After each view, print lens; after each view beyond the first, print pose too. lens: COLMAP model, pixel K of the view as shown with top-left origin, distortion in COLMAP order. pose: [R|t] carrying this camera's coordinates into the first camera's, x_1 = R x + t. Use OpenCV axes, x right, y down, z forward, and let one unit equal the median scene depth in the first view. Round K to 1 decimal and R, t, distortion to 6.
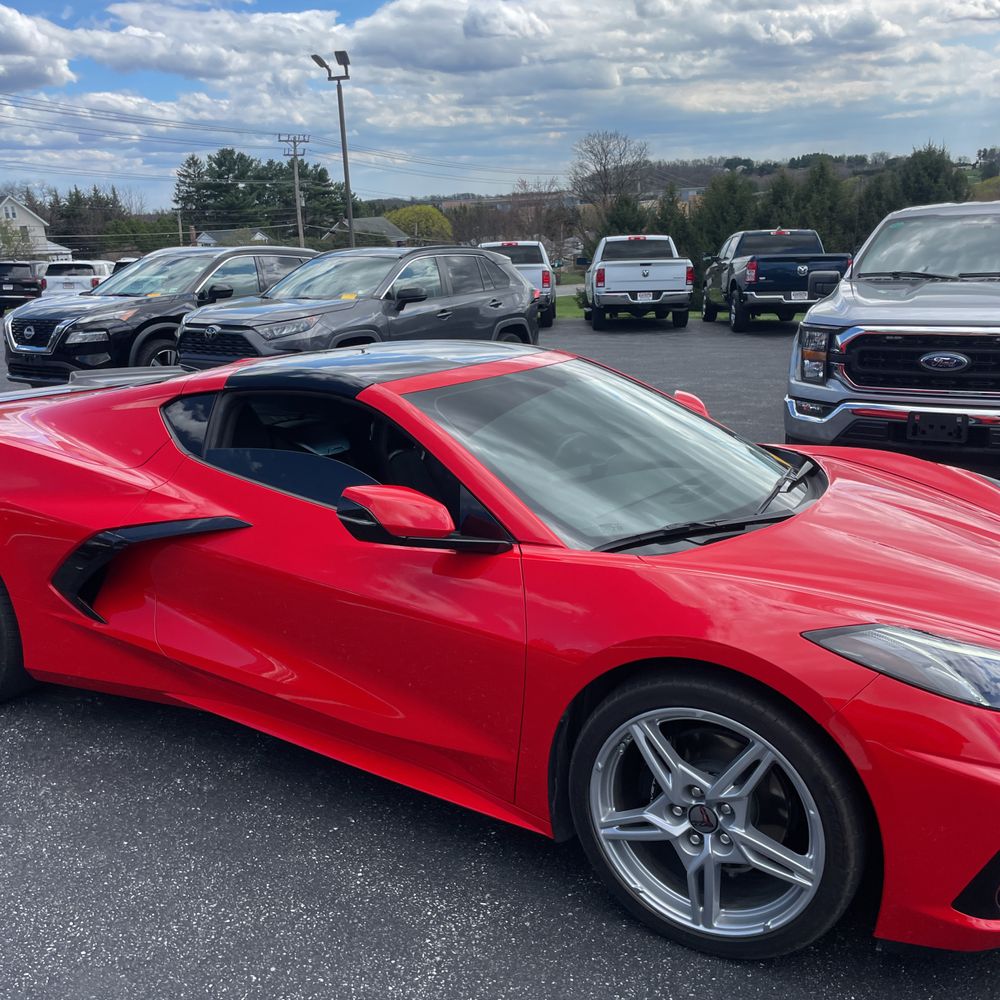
lens RADIAL K [[1013.5, 0, 500.0], [0, 1013.5, 500.0], [0, 0, 1]] dist [0.083593, -0.114945]
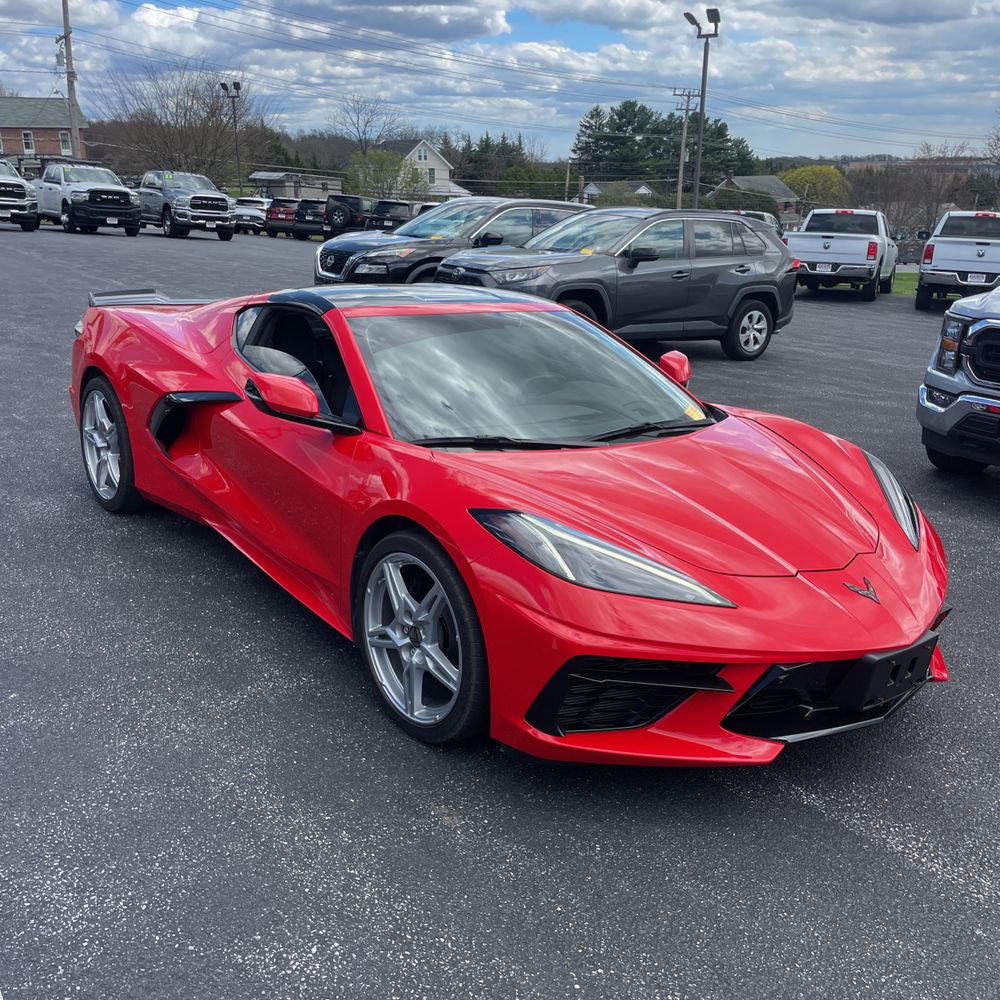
lens RADIAL K [[1005.7, 0, 497.1], [0, 1005.7, 487.0], [0, 0, 1]] dist [0.089844, -0.121347]
pose [[0.933463, 0.157292, -0.322343, 0.146628], [-0.147465, 0.987545, 0.054848, 0.003884], [0.326956, -0.003664, 0.945033, -0.053451]]
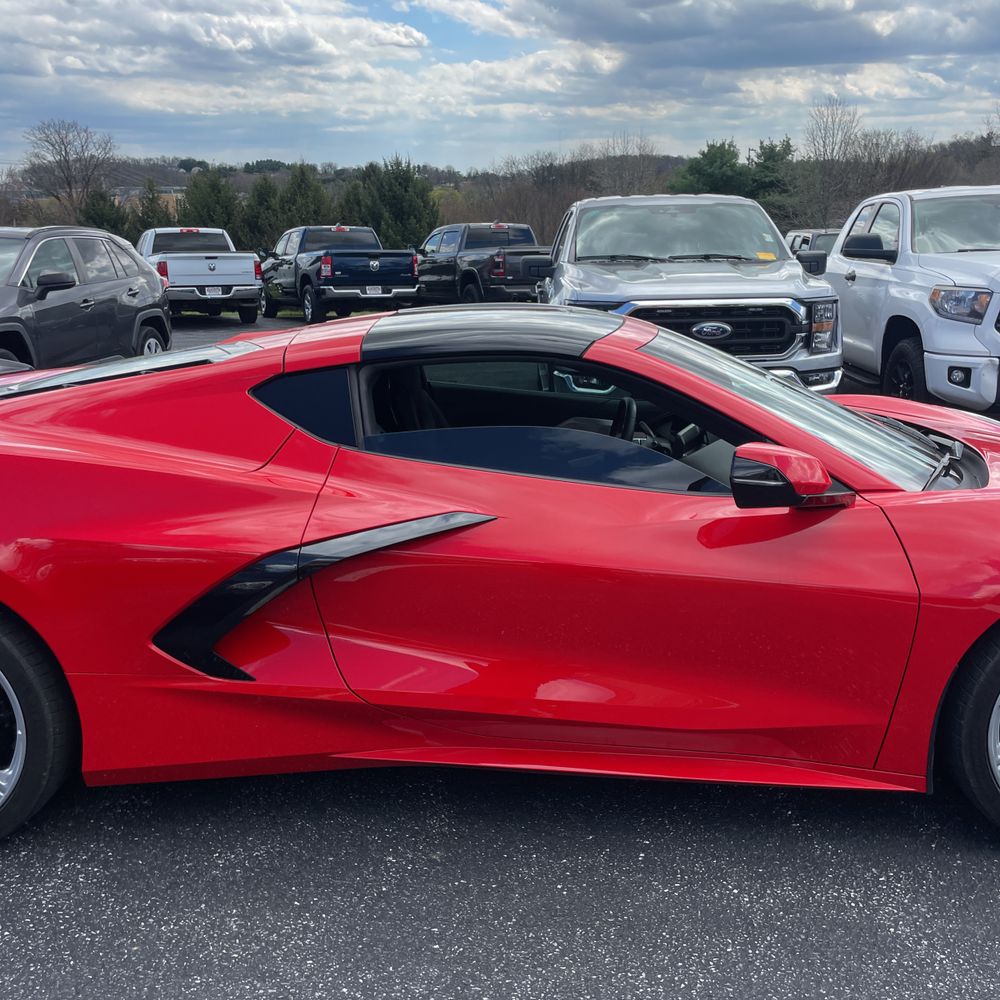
lens RADIAL K [[1005.7, 0, 497.1], [0, 1005.7, 487.0], [0, 0, 1]] dist [0.089844, -0.121347]
pose [[0.871710, -0.103590, 0.478947, -0.235475], [0.110269, 0.993800, 0.014251, -0.004399], [-0.477454, 0.040390, 0.877728, 0.107330]]
